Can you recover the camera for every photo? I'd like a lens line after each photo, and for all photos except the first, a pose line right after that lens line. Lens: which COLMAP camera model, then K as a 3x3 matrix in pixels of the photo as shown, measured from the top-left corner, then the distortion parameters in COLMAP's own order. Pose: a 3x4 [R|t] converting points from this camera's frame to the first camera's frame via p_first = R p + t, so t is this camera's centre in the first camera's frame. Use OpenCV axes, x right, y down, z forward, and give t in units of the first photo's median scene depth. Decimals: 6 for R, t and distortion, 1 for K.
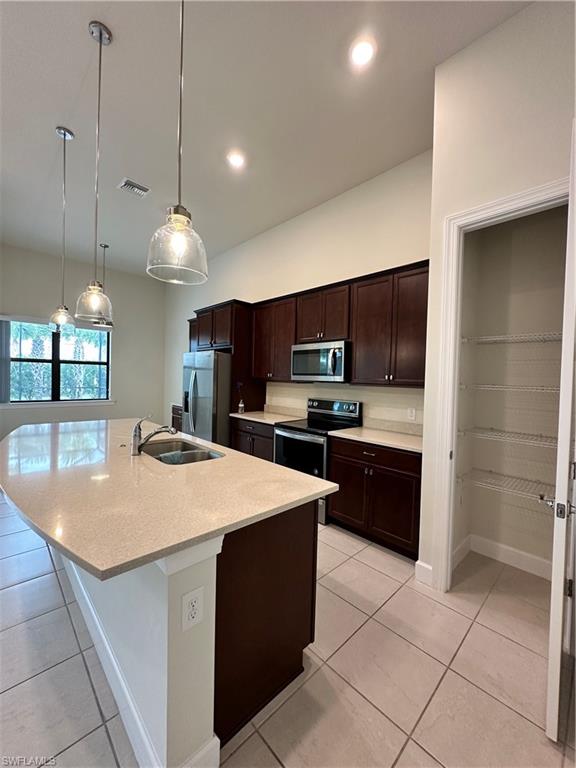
lens RADIAL K [[310.4, 0, 290.7], [0, 310.4, 384.6], [0, 0, 1]] dist [0.000800, -0.000151]
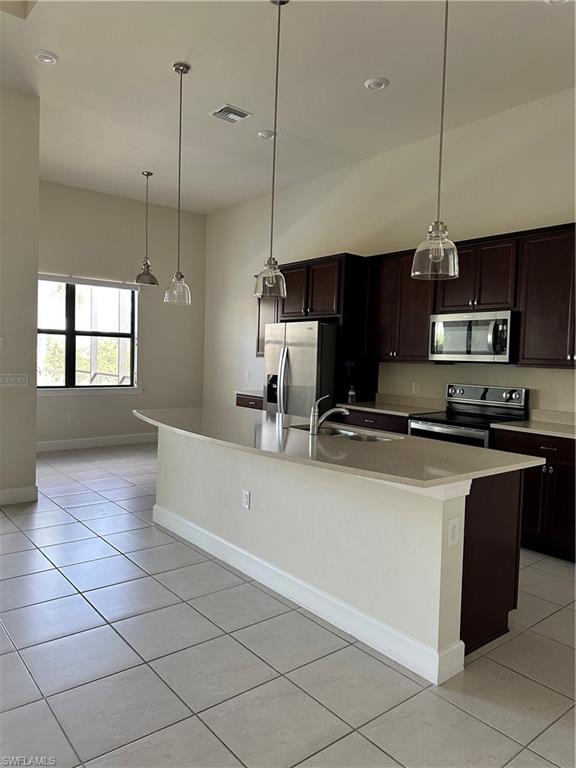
lens RADIAL K [[539.7, 0, 288.0], [0, 539.7, 384.0], [0, 0, 1]] dist [0.070892, -0.058376]
pose [[0.995965, 0.009300, -0.089264, -0.195987], [-0.006782, 0.999572, 0.028470, 0.007365], [0.089491, -0.027749, 0.995601, -0.327152]]
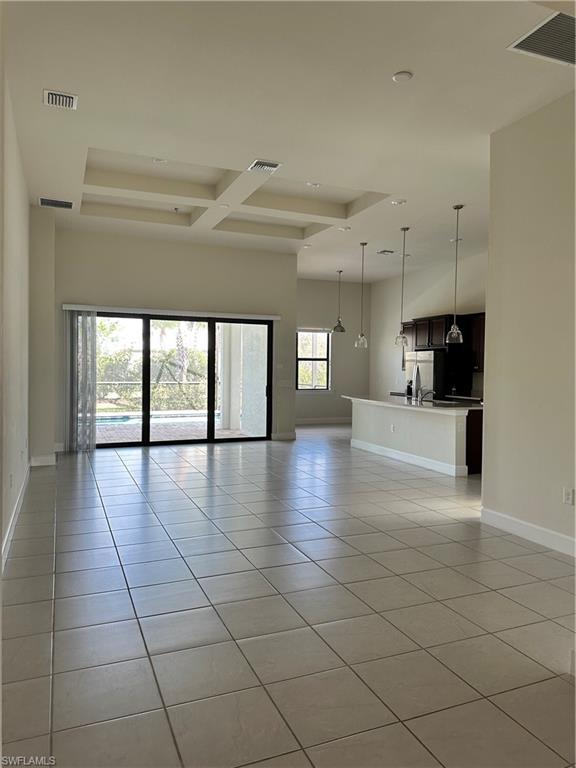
lens RADIAL K [[539.7, 0, 288.0], [0, 539.7, 384.0], [0, 0, 1]] dist [0.070892, -0.058376]
pose [[0.928522, -0.006507, -0.371220, 0.052912], [0.007847, 0.999967, 0.002100, 0.031772], [0.371194, -0.004863, 0.928542, -1.514867]]
